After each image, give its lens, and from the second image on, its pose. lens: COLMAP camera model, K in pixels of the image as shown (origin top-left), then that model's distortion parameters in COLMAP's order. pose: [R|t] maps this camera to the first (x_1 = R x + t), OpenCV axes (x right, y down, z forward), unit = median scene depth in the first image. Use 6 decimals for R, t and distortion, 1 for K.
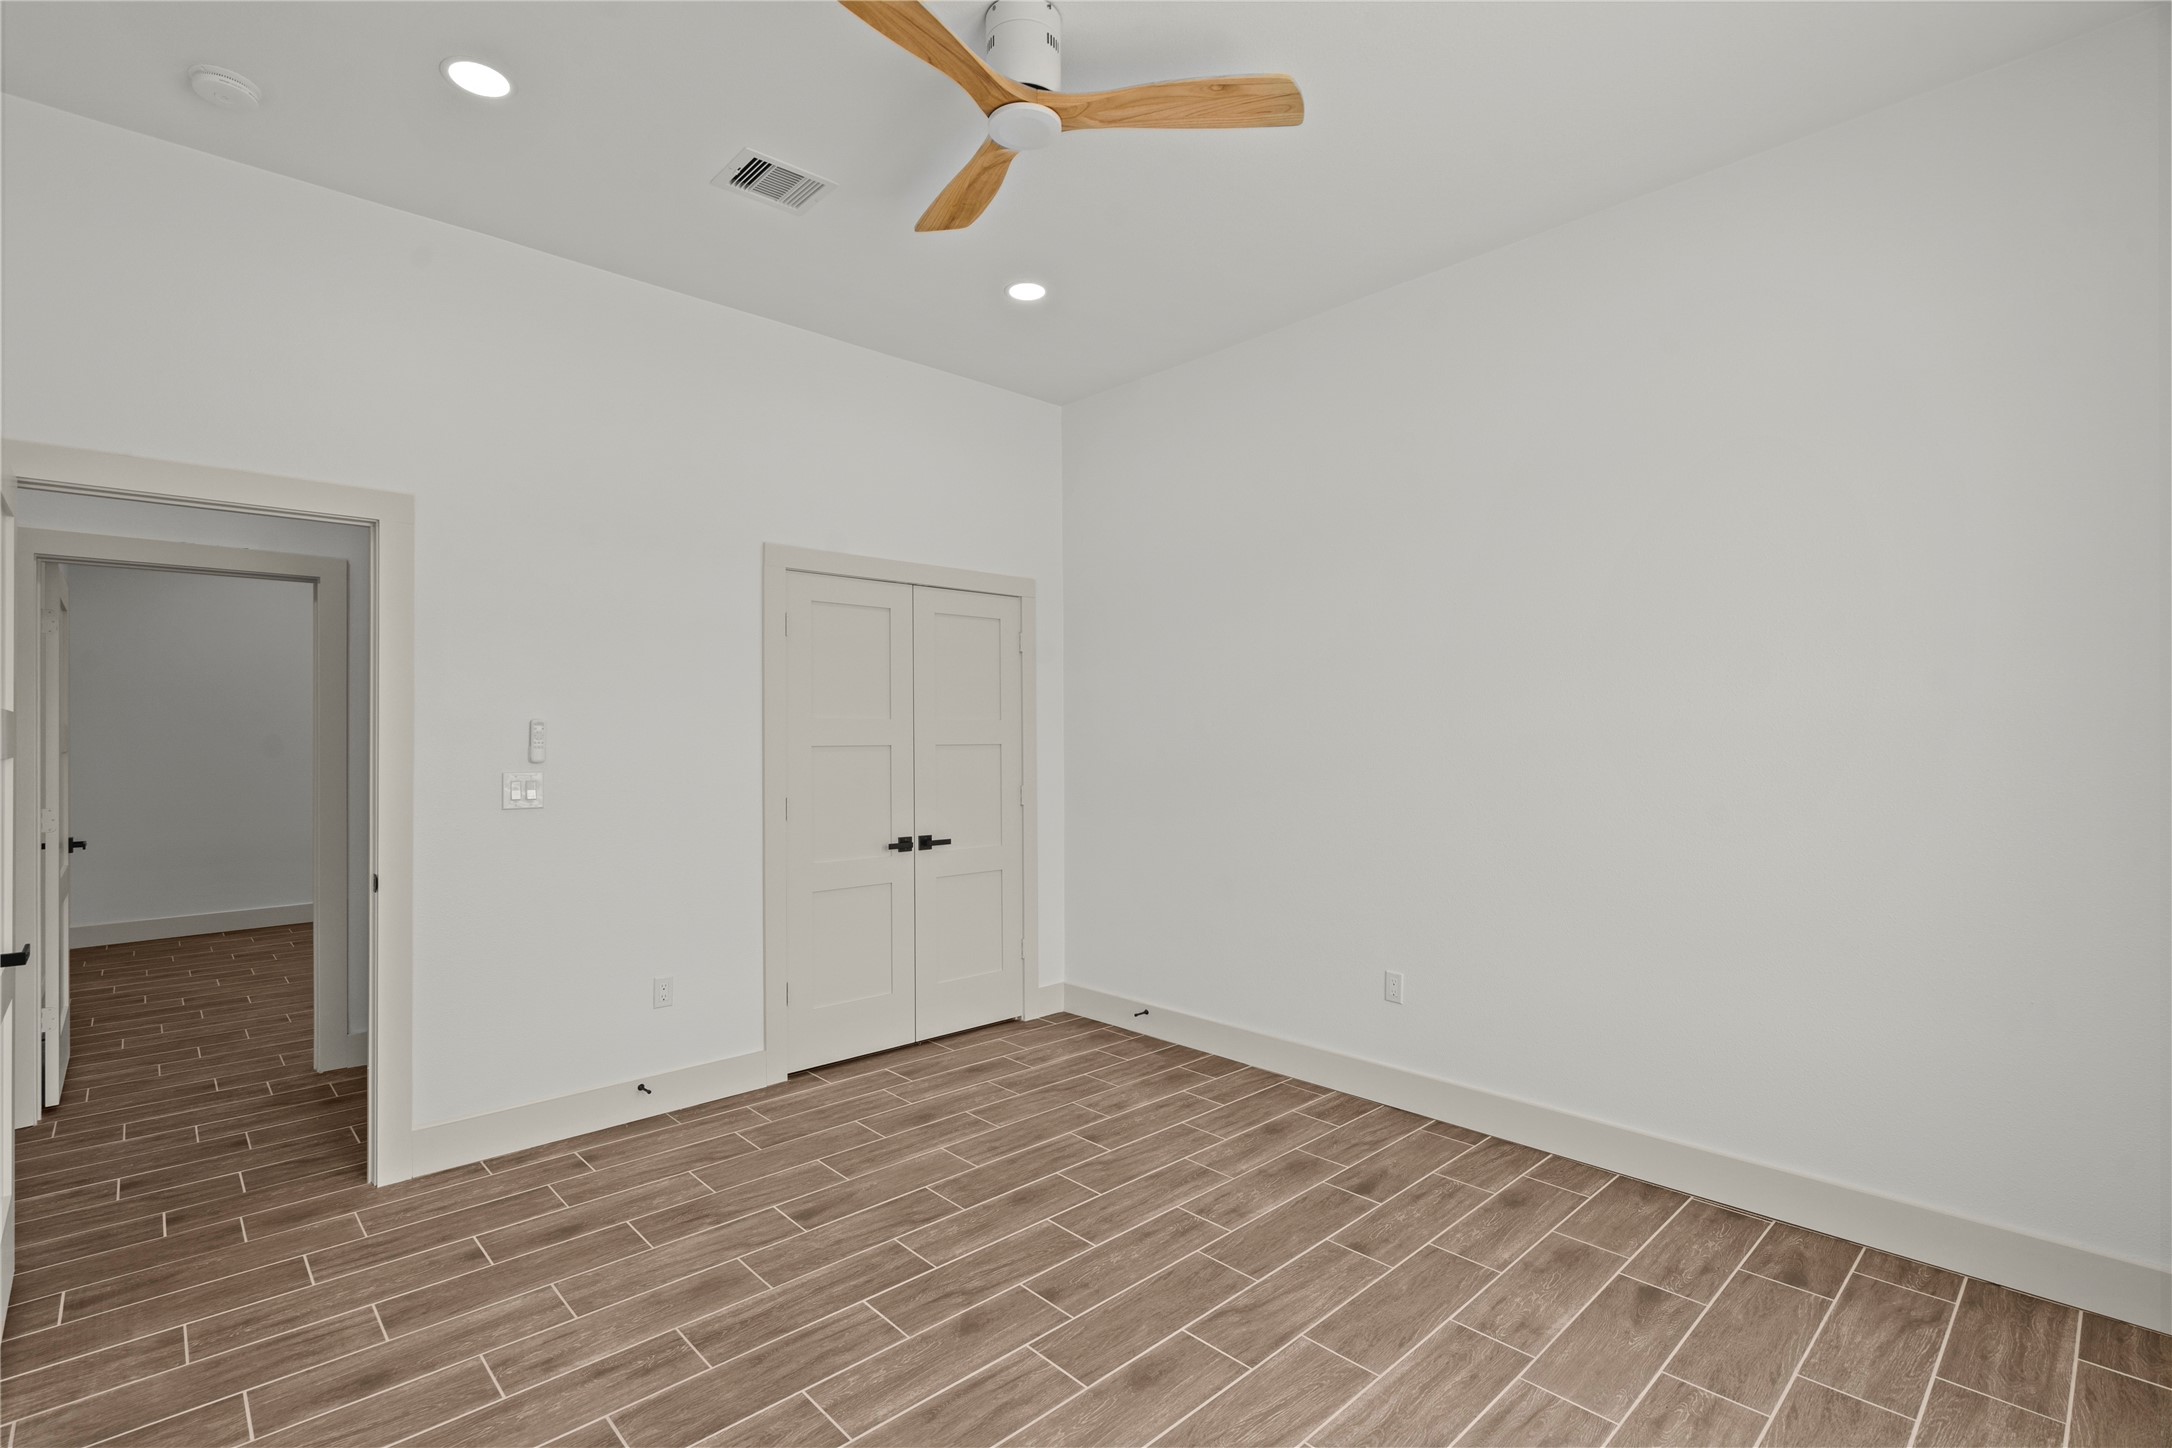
lens RADIAL K [[994.8, 0, 1073.3], [0, 994.8, 721.9], [0, 0, 1]] dist [-0.003805, 0.002454]
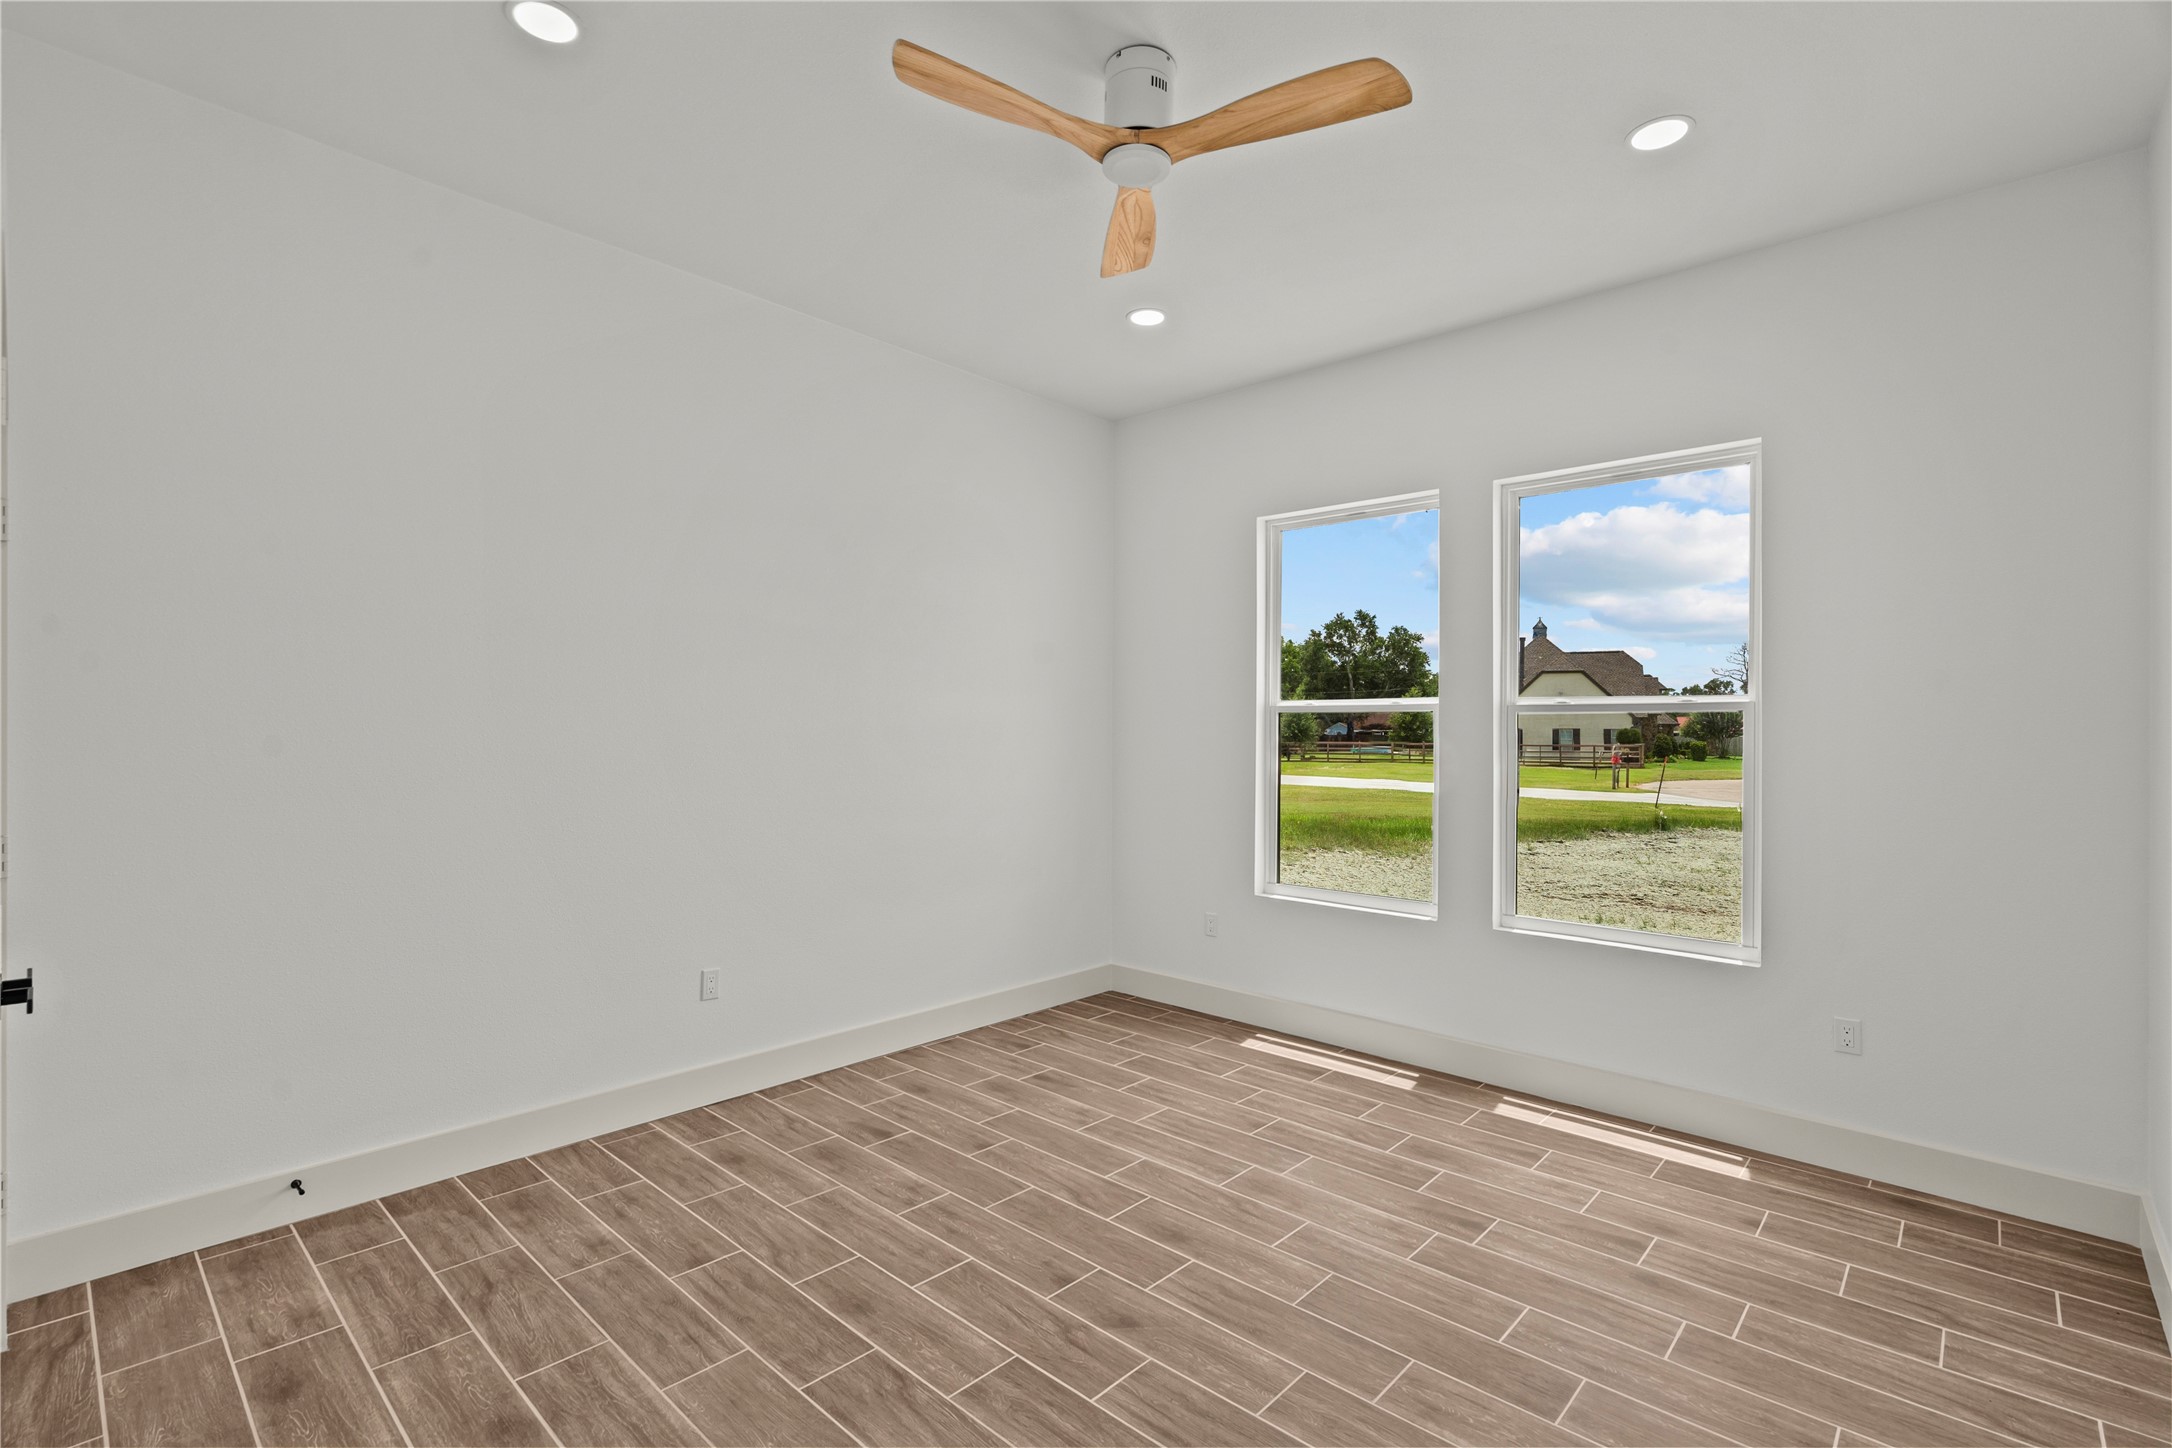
lens RADIAL K [[994.8, 0, 1061.8], [0, 994.8, 796.2], [0, 0, 1]] dist [-0.003805, 0.002454]
pose [[-0.063756, -0.061560, 0.996065, -0.760784], [-0.022785, 0.997925, 0.060217, 0.012505], [-0.997705, -0.018856, -0.065026, 0.810510]]
